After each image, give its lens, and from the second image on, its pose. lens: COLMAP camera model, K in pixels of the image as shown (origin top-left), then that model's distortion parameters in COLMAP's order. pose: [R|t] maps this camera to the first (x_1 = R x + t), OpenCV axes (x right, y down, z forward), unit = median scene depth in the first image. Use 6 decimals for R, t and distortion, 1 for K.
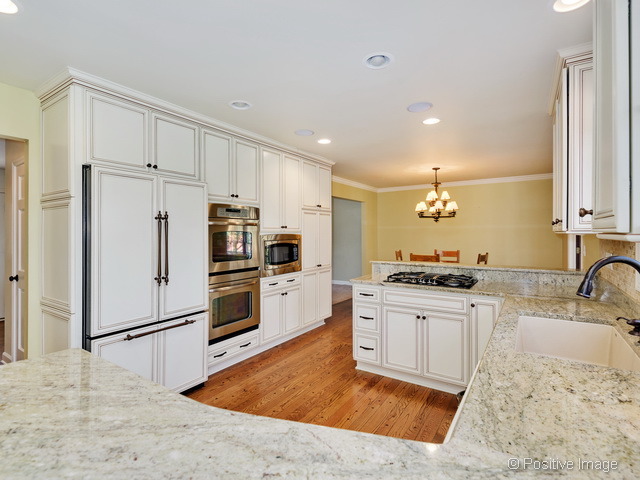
lens RADIAL K [[323.0, 0, 316.9], [0, 323.0, 237.1], [0, 0, 1]] dist [0.001337, -0.003296]
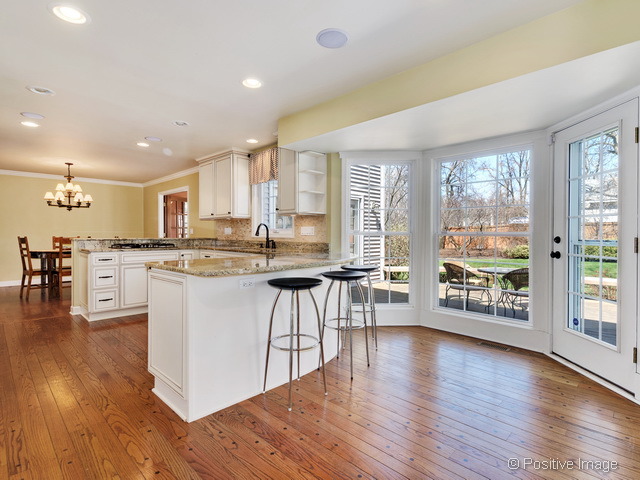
lens RADIAL K [[323.0, 0, 329.0], [0, 323.0, 232.5], [0, 0, 1]] dist [0.001337, -0.003296]
pose [[0.154110, 0.008231, 0.988019, -1.065393], [0.012431, 0.999870, -0.010269, 0.093229], [-0.987975, 0.013864, 0.153988, -0.125812]]
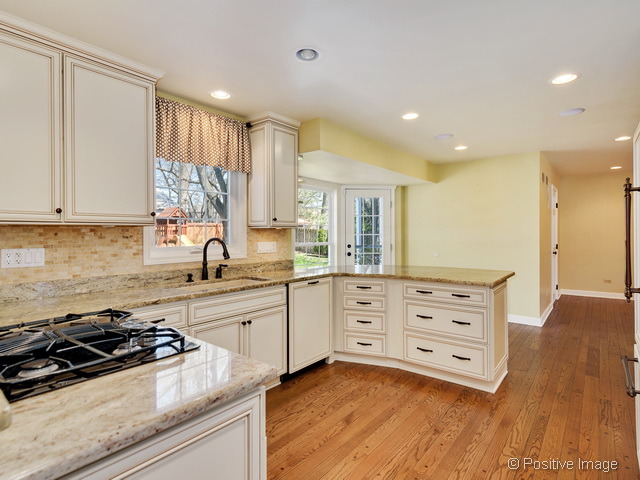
lens RADIAL K [[344.7, 0, 339.1], [0, 344.7, 231.1], [0, 0, 1]] dist [0.026336, -0.001772]
pose [[-0.998948, 0.006354, 0.045425, 0.051229], [0.006794, 0.999931, 0.009556, 0.000247], [-0.045361, 0.009854, -0.998922, 1.437273]]
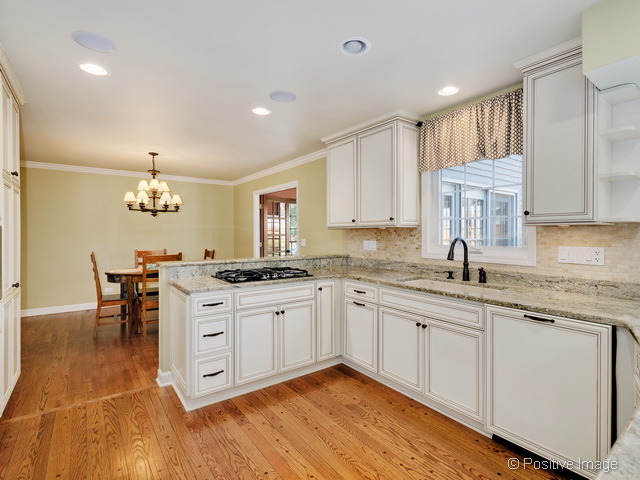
lens RADIAL K [[323.0, 0, 334.0], [0, 323.0, 234.3], [0, 0, 1]] dist [0.001337, -0.003296]
pose [[0.313977, 0.001882, 0.949429, -0.508079], [0.011627, 0.999915, -0.005827, 0.019231], [-0.949359, 0.012868, 0.313929, 0.498077]]
